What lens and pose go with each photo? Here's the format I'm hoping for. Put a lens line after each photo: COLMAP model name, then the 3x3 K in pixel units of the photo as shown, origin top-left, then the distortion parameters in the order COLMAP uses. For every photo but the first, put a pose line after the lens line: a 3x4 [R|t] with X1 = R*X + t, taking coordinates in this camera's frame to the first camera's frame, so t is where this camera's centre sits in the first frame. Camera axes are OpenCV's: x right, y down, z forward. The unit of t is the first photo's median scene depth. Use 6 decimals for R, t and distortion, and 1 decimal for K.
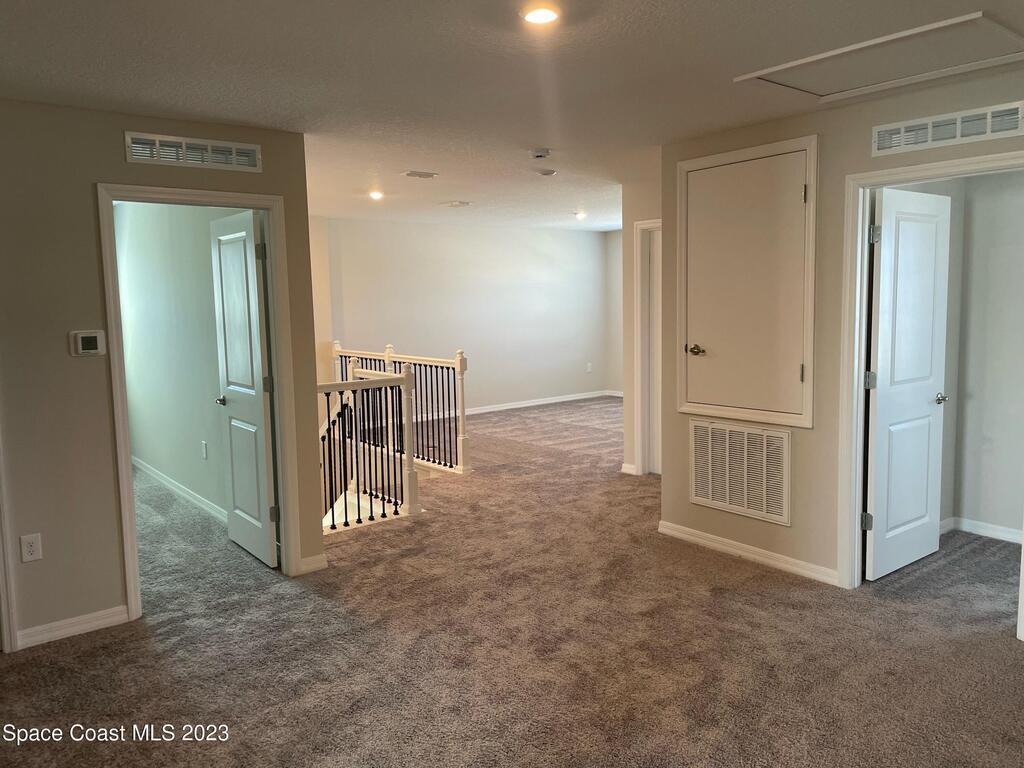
lens RADIAL K [[775.1, 0, 510.5], [0, 775.1, 382.5], [0, 0, 1]] dist [0.040147, 0.012763]
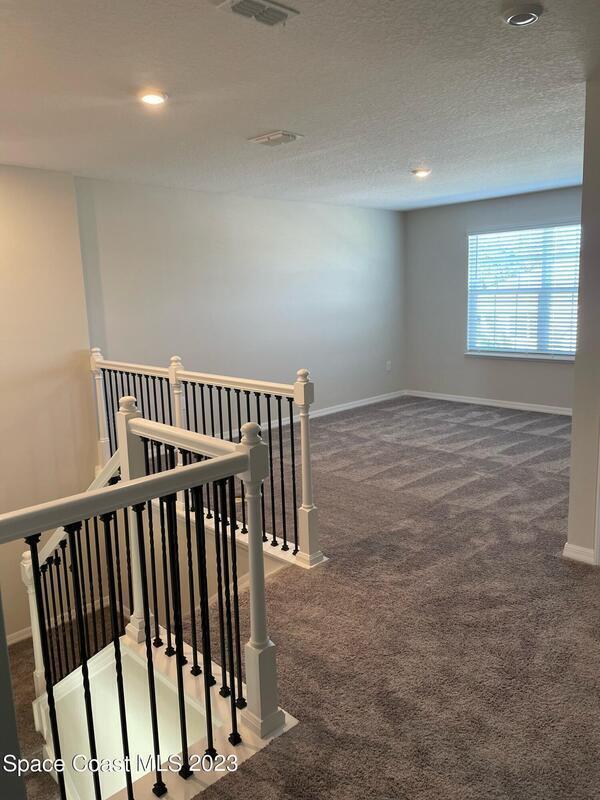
lens RADIAL K [[605.5, 0, 301.6], [0, 605.5, 397.9], [0, 0, 1]] dist [0.040147, 0.012763]
pose [[0.994876, -0.029865, 0.096592, -0.112416], [0.023629, 0.997600, 0.065077, -0.051102], [-0.098304, -0.062461, 0.993194, 0.523530]]
